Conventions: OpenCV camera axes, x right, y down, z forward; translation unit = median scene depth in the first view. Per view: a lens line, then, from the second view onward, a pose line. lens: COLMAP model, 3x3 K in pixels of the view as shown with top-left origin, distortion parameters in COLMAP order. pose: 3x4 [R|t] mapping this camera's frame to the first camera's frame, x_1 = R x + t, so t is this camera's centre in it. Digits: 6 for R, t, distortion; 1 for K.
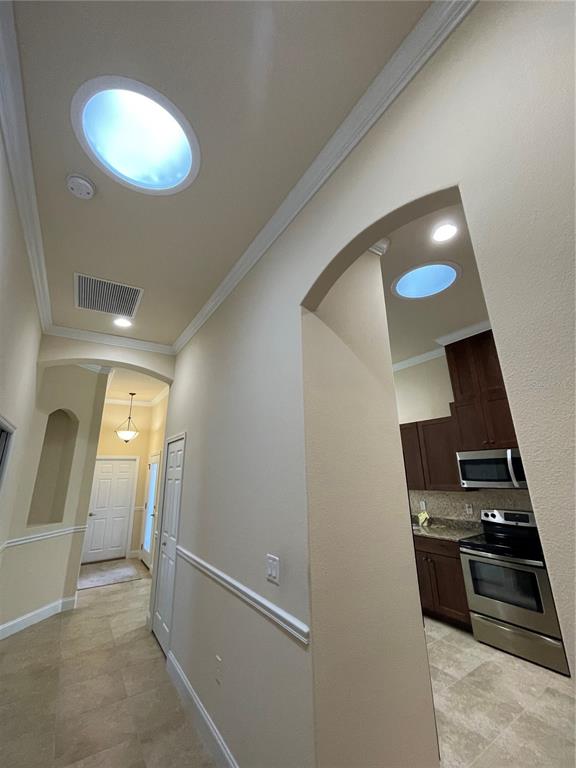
lens RADIAL K [[310.2, 0, 283.1], [0, 310.2, 381.4], [0, 0, 1]] dist [-0.001421, -0.000460]
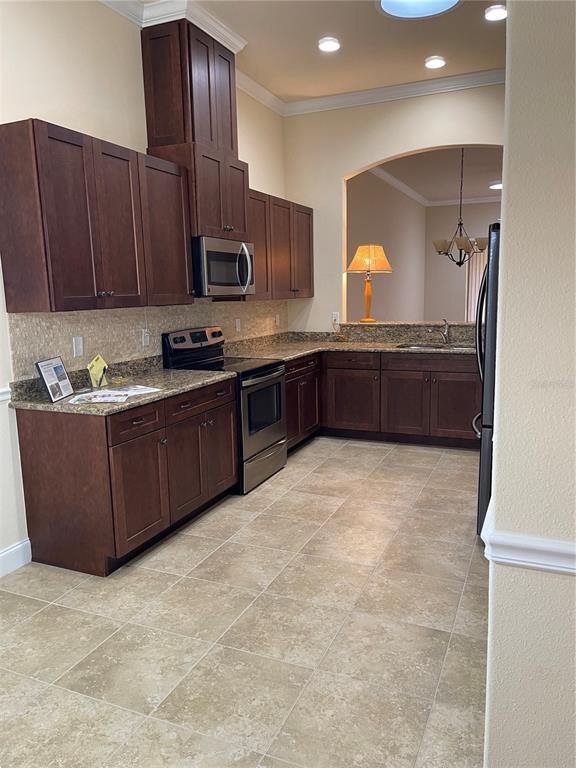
lens RADIAL K [[578.5, 0, 284.3], [0, 578.5, 382.8], [0, 0, 1]] dist [0.044608, -0.026224]
pose [[-0.551301, -0.092301, 0.829185, -0.486636], [-0.200543, 0.979383, -0.024315, 0.540733], [-0.809845, -0.179693, -0.558445, 1.583103]]
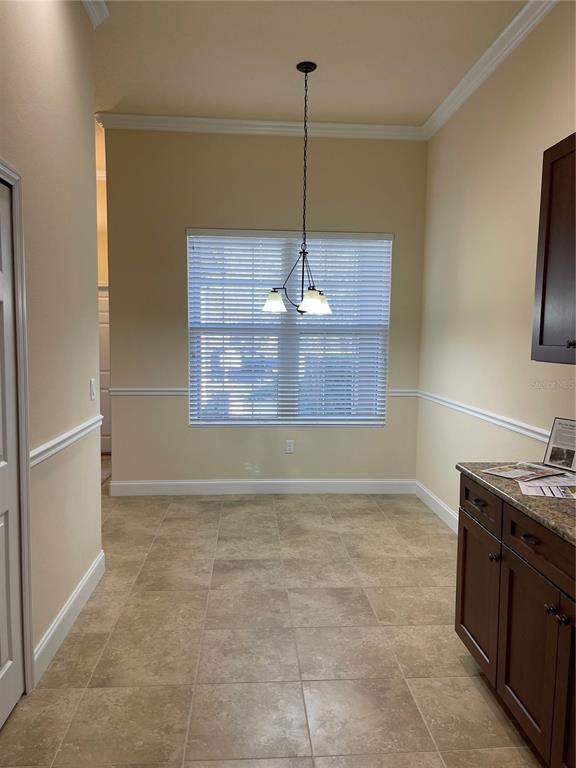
lens RADIAL K [[578.5, 0, 288.3], [0, 578.5, 385.3], [0, 0, 1]] dist [0.044608, -0.026224]
pose [[0.877015, 0.076206, -0.474380, 0.524842], [0.104332, 0.933575, 0.342858, 0.214053], [0.468998, -0.350185, 0.810809, 0.593745]]
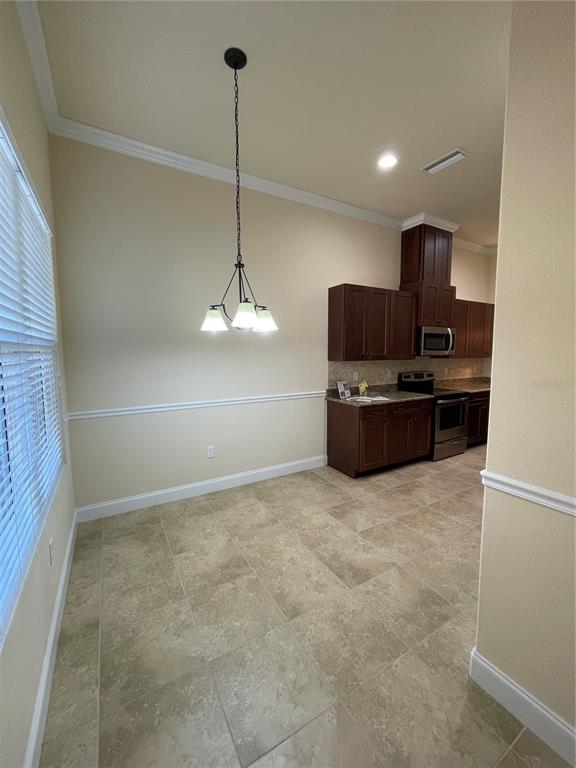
lens RADIAL K [[310.2, 0, 290.3], [0, 310.2, 379.0], [0, 0, 1]] dist [-0.001421, -0.000460]
pose [[0.037594, -0.061596, 0.997393, -0.678909], [-0.283410, 0.956459, 0.069751, 0.523393], [-0.958262, -0.285293, 0.018500, 1.541274]]
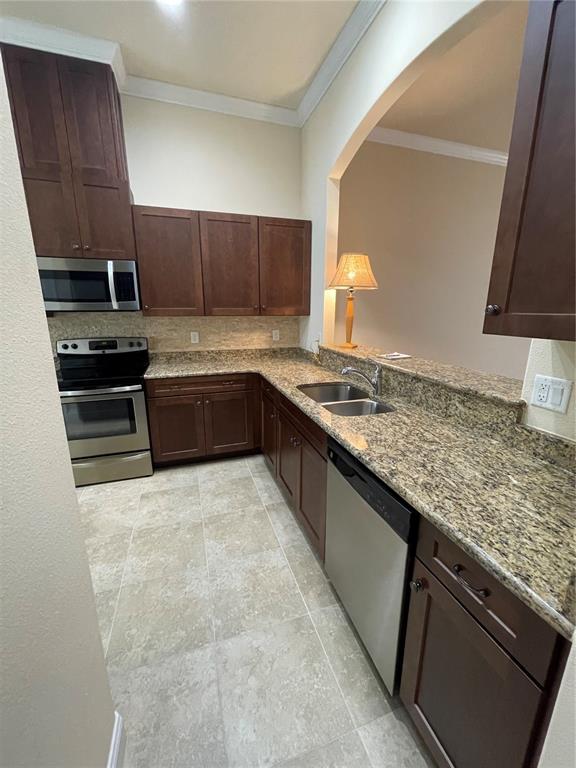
lens RADIAL K [[310.2, 0, 286.2], [0, 310.2, 380.4], [0, 0, 1]] dist [-0.001421, -0.000460]
pose [[0.247917, -0.194764, 0.949002, 0.047387], [-0.282986, 0.922301, 0.263212, 0.161992], [-0.926529, -0.333808, 0.173539, 0.354222]]
